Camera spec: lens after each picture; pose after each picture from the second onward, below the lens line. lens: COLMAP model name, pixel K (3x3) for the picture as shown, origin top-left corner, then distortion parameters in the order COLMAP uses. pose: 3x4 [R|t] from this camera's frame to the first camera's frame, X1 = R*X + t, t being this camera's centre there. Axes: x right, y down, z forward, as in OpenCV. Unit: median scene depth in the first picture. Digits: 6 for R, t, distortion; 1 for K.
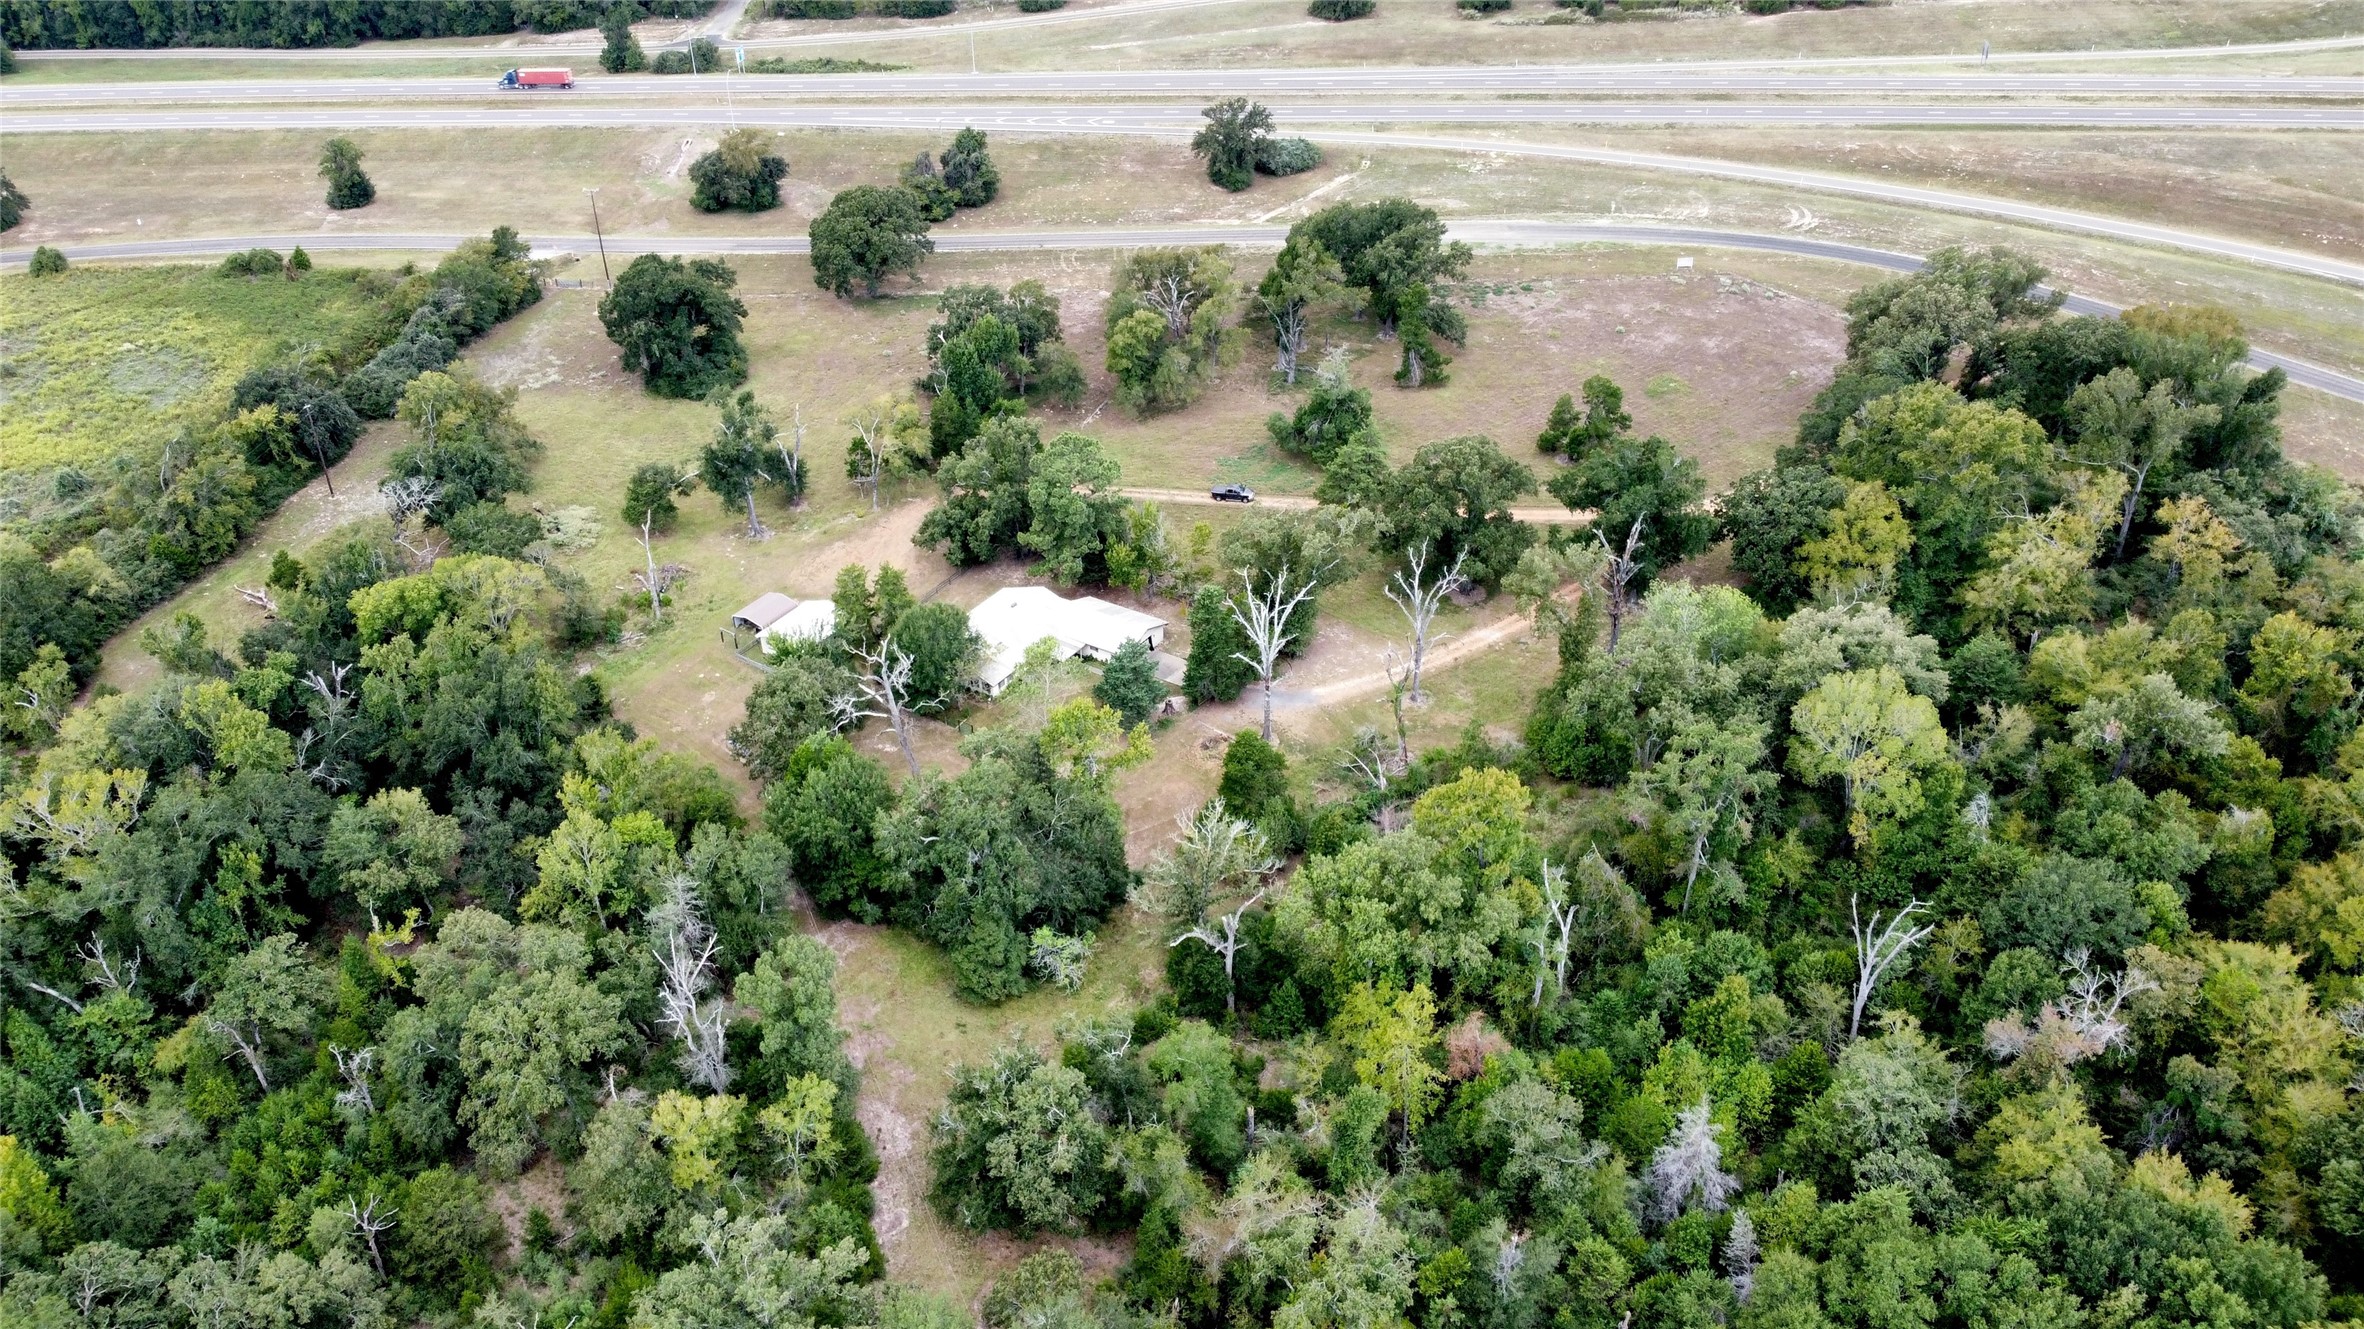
lens RADIAL K [[1794.6, 0, 1180.2], [0, 1794.6, 669.1], [0, 0, 1]] dist [-0.005681, -0.002263]
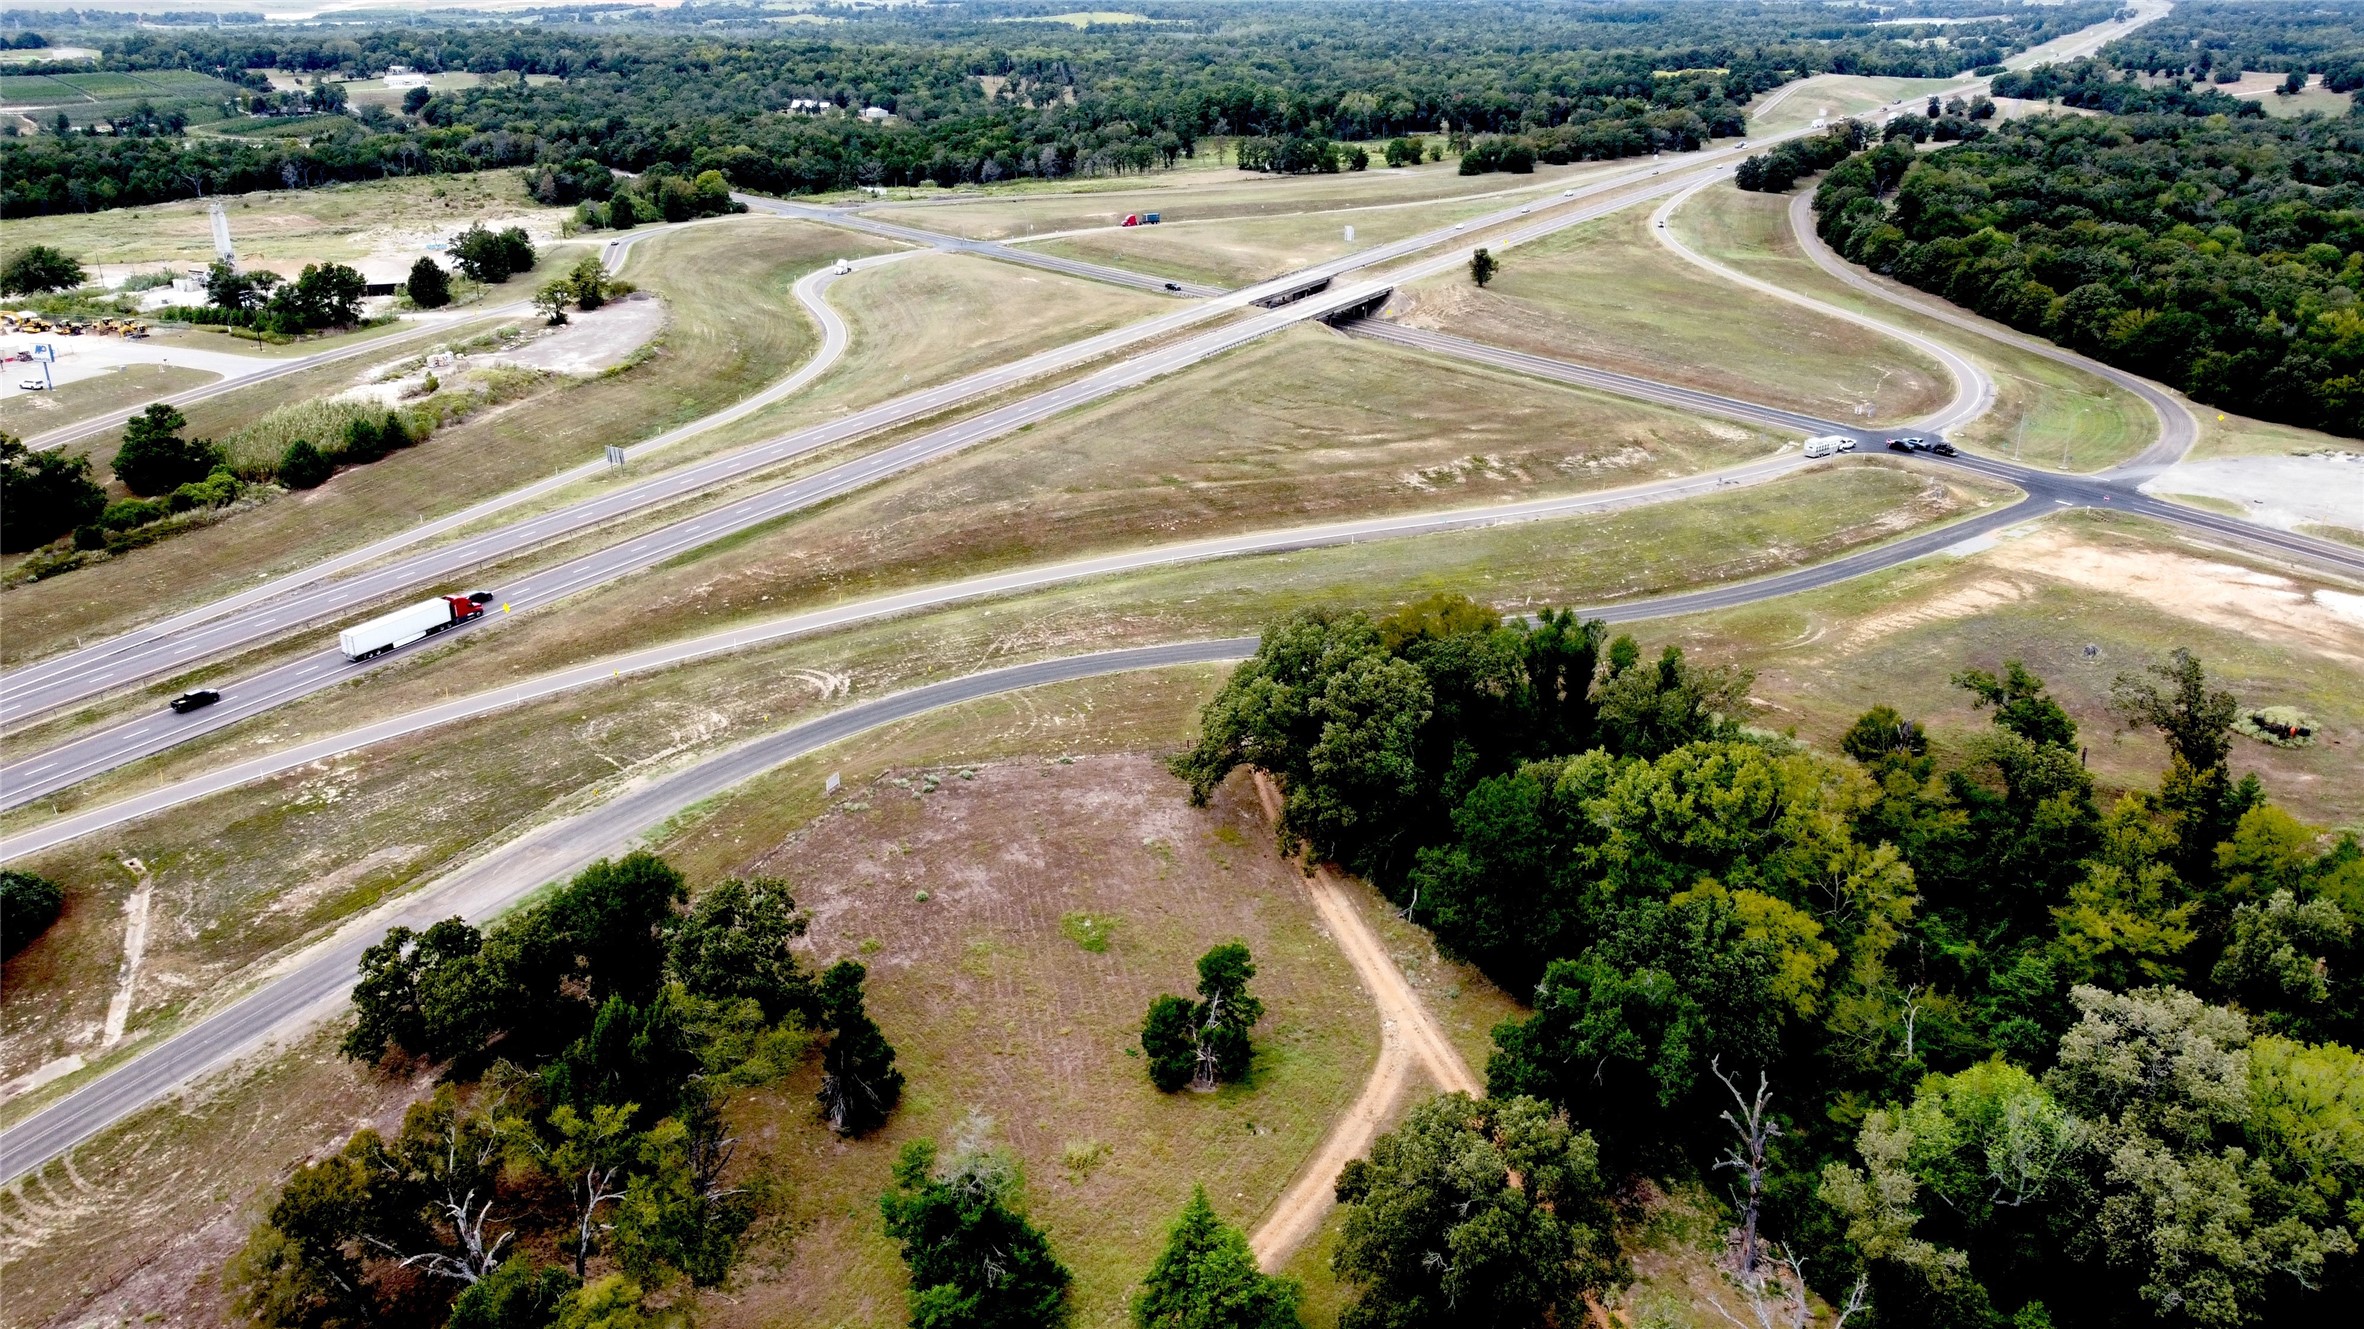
lens RADIAL K [[1796.2, 0, 1166.3], [0, 1796.2, 658.7], [0, 0, 1]] dist [0.007162, 0.000127]
pose [[0.409244, -0.311387, 0.857646, -0.293289], [0.488788, 0.868531, 0.082103, -0.295551], [-0.770458, 0.385607, 0.507643, 0.581868]]
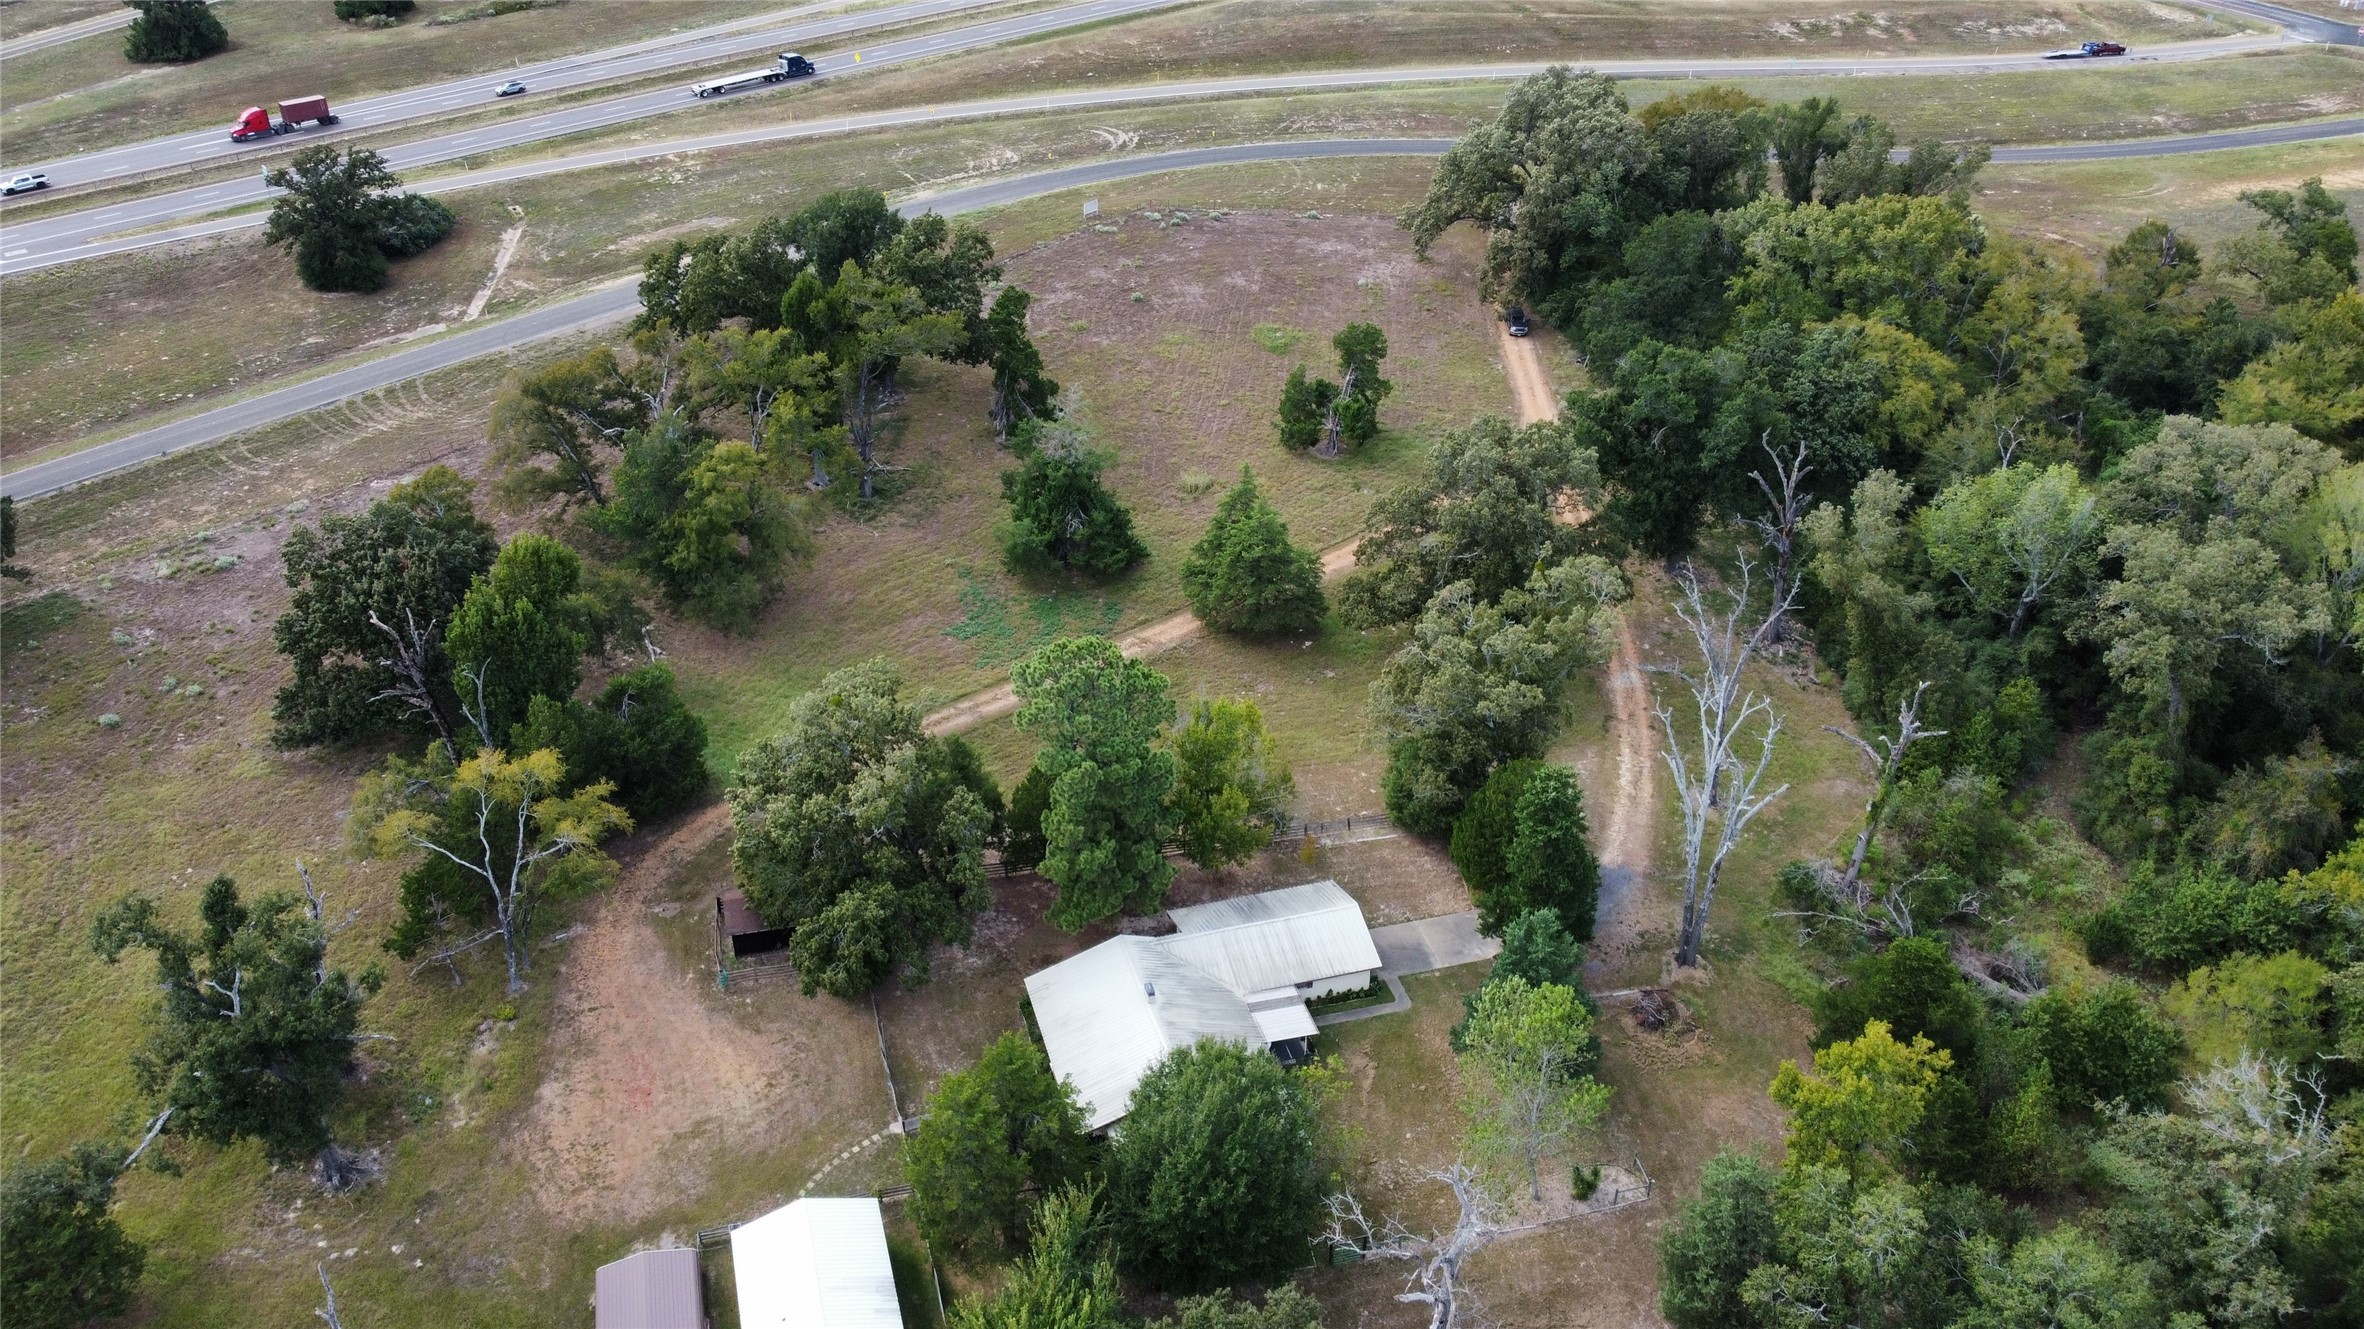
lens RADIAL K [[1794.6, 0, 1180.2], [0, 1794.6, 669.1], [0, 0, 1]] dist [-0.005681, -0.002263]
pose [[0.647105, -0.381210, 0.660253, -0.316096], [0.403385, 0.906064, 0.127781, -0.146780], [-0.646943, 0.183649, 0.740093, 0.494090]]
